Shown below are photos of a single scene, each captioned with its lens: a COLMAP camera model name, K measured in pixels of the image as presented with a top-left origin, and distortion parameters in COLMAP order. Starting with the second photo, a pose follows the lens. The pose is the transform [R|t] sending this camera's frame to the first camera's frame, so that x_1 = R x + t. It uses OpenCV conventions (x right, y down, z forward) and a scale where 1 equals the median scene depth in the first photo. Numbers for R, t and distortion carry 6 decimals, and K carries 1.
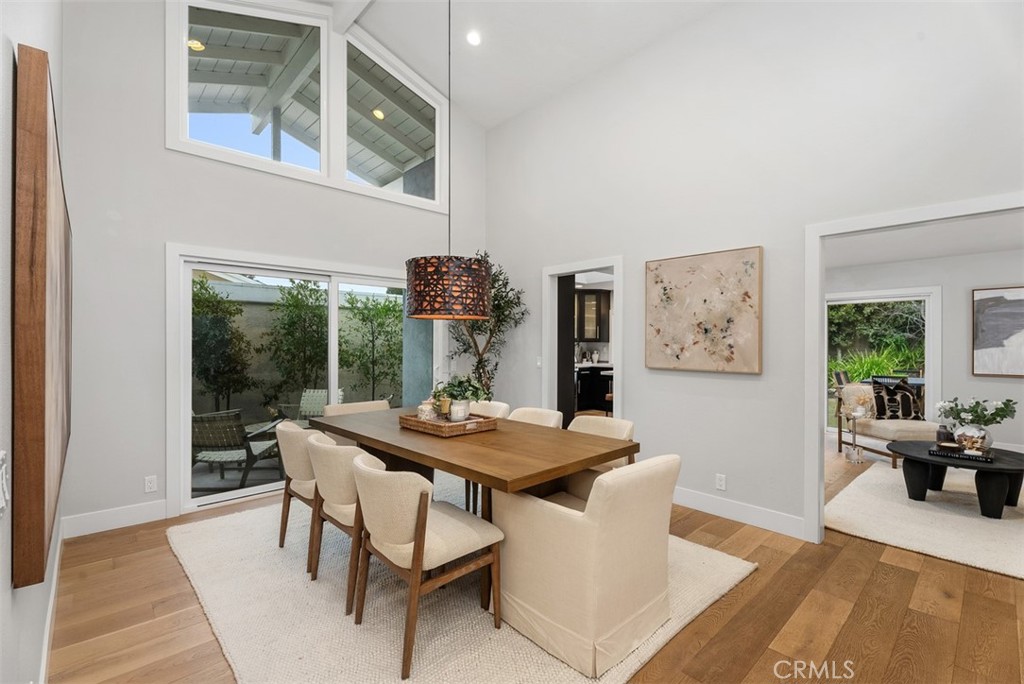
lens RADIAL K [[457.0, 0, 513.9], [0, 457.0, 344.9], [0, 0, 1]] dist [0.004308, -0.000512]
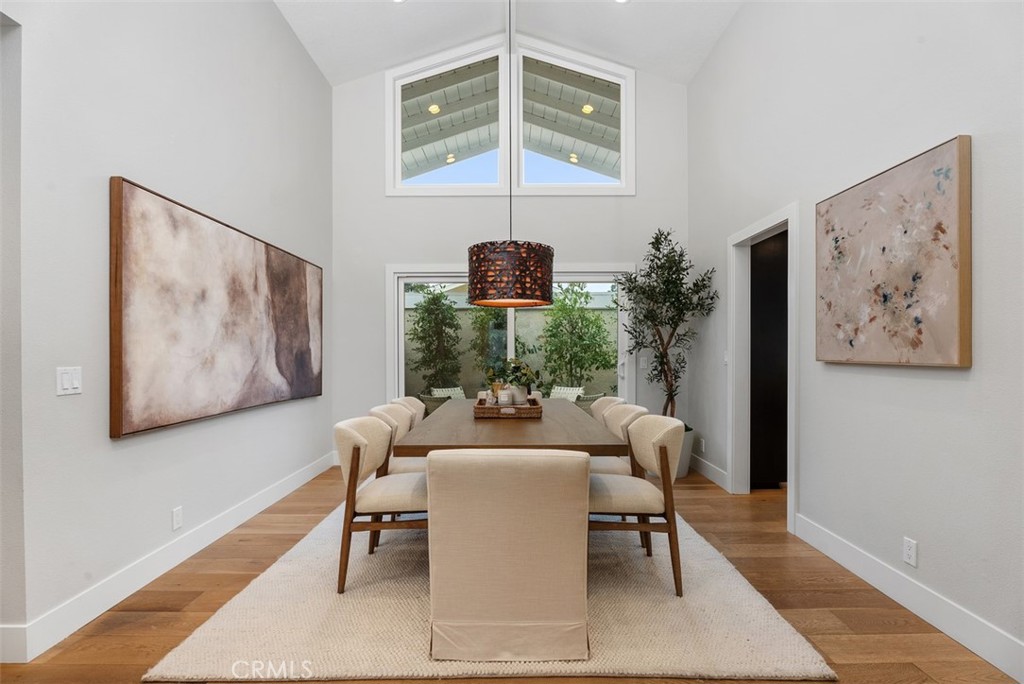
lens RADIAL K [[493.8, 0, 512.7], [0, 493.8, 354.4], [0, 0, 1]] dist [-0.005856, 0.000090]
pose [[0.724938, -0.001091, -0.688813, 0.488645], [0.000951, 0.999999, -0.000582, 0.042067], [0.688813, -0.000233, 0.724939, 0.174182]]
